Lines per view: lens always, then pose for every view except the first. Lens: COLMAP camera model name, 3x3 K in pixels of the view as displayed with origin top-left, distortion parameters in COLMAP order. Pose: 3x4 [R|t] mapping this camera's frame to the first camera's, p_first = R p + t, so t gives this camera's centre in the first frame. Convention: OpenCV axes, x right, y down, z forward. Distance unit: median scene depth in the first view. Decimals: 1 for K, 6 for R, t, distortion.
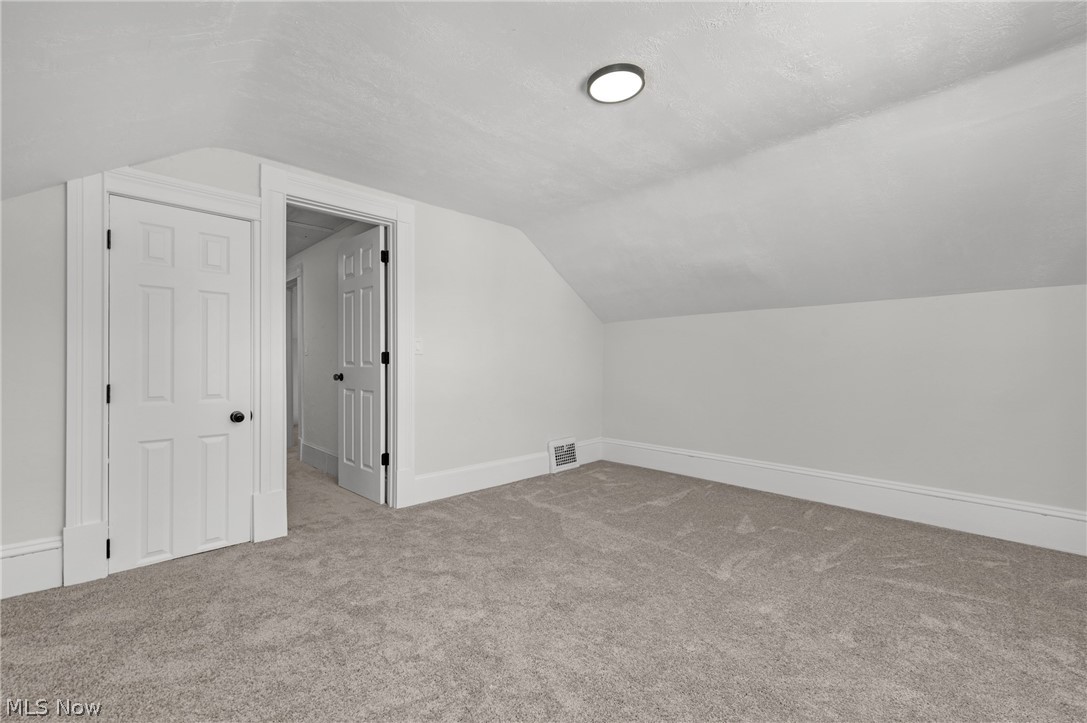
lens RADIAL K [[456.0, 0, 536.3], [0, 456.0, 358.6], [0, 0, 1]] dist [0.008130, -0.000563]
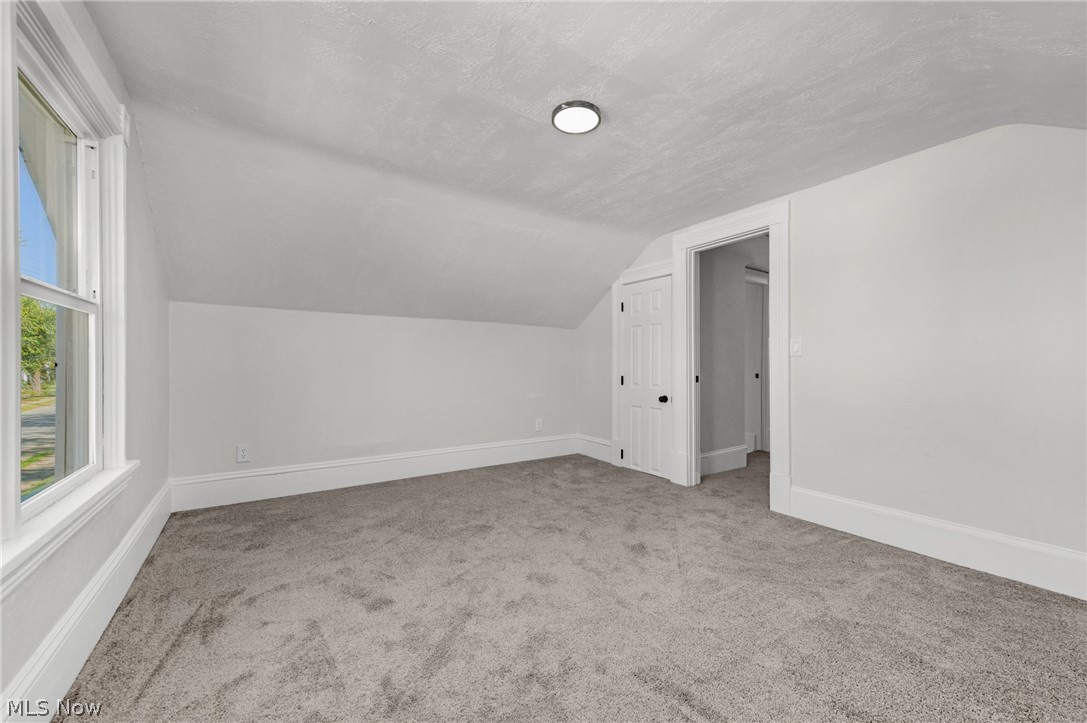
lens RADIAL K [[456.0, 0, 536.3], [0, 456.0, 358.6], [0, 0, 1]] dist [0.008130, -0.000563]
pose [[-0.213077, -0.011188, -0.976971, 1.001393], [0.012261, 0.999825, -0.014123, 0.000499], [0.976958, -0.014988, -0.212903, 0.888681]]
